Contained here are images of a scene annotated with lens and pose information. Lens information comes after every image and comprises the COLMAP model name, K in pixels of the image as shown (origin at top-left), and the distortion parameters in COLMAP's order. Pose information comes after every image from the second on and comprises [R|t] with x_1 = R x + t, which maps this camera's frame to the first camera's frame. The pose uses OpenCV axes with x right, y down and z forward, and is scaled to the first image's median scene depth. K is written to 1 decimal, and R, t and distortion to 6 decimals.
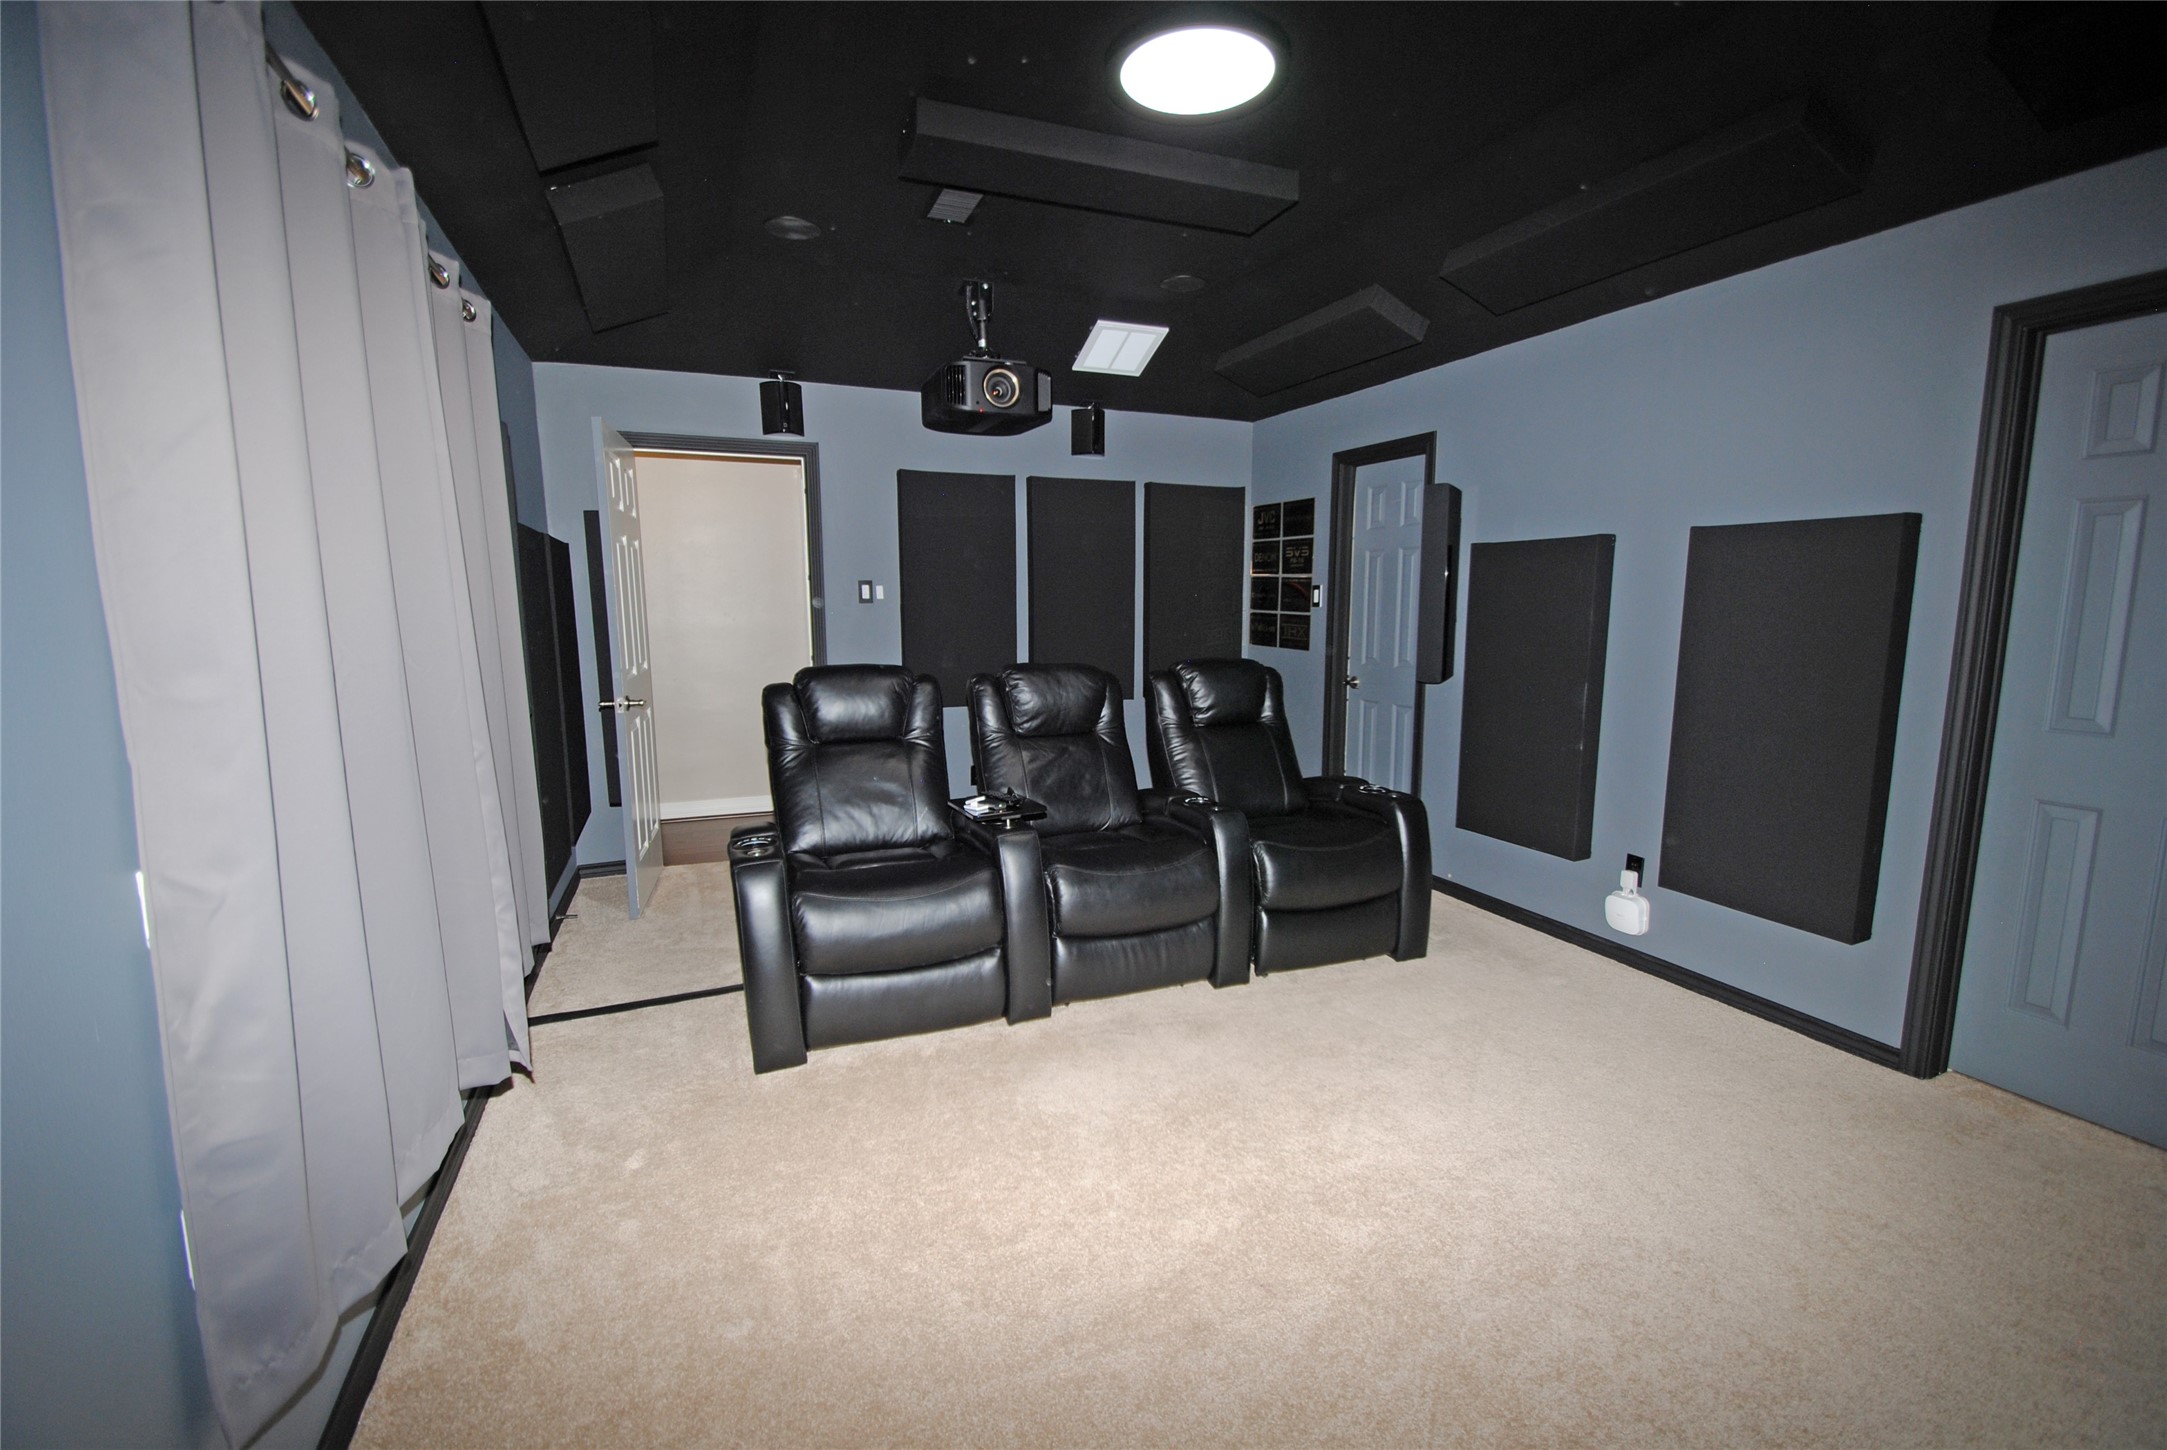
lens RADIAL K [[968.8, 0, 1099.2], [0, 968.8, 731.6], [0, 0, 1]] dist [0.014233, -0.017526]
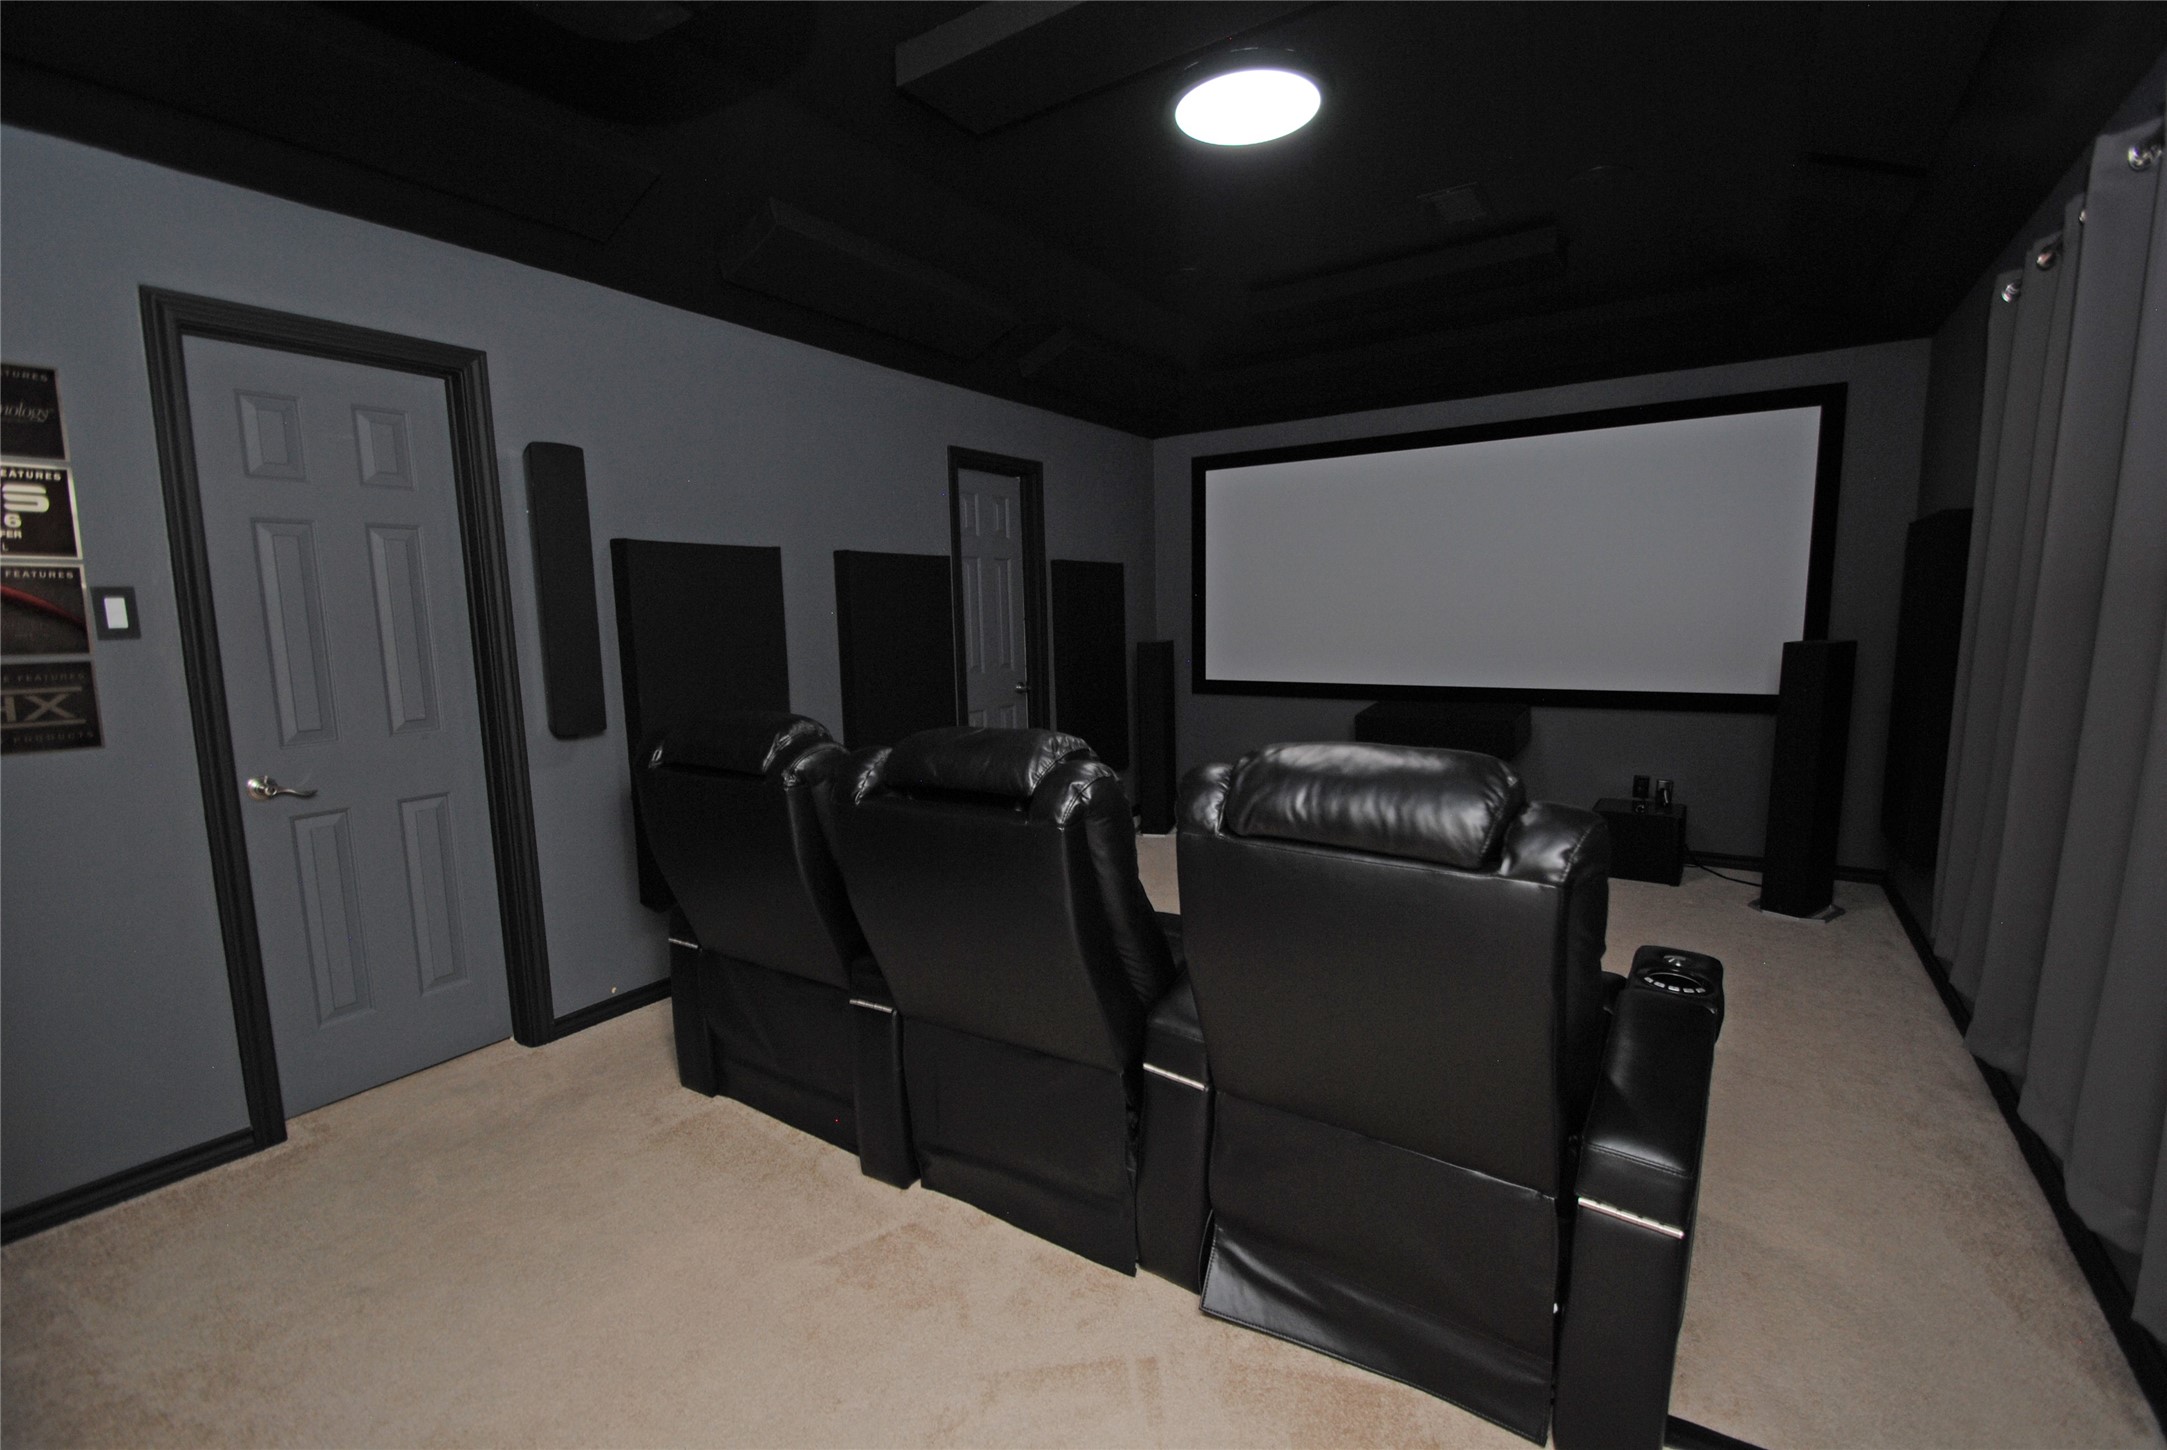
lens RADIAL K [[968.8, 0, 1099.2], [0, 968.8, 731.6], [0, 0, 1]] dist [0.014233, -0.017526]
pose [[-0.557545, -0.095665, 0.824616, -0.427832], [0.126184, 0.972029, 0.198083, -0.143651], [-0.820501, 0.214494, -0.529878, 1.069147]]
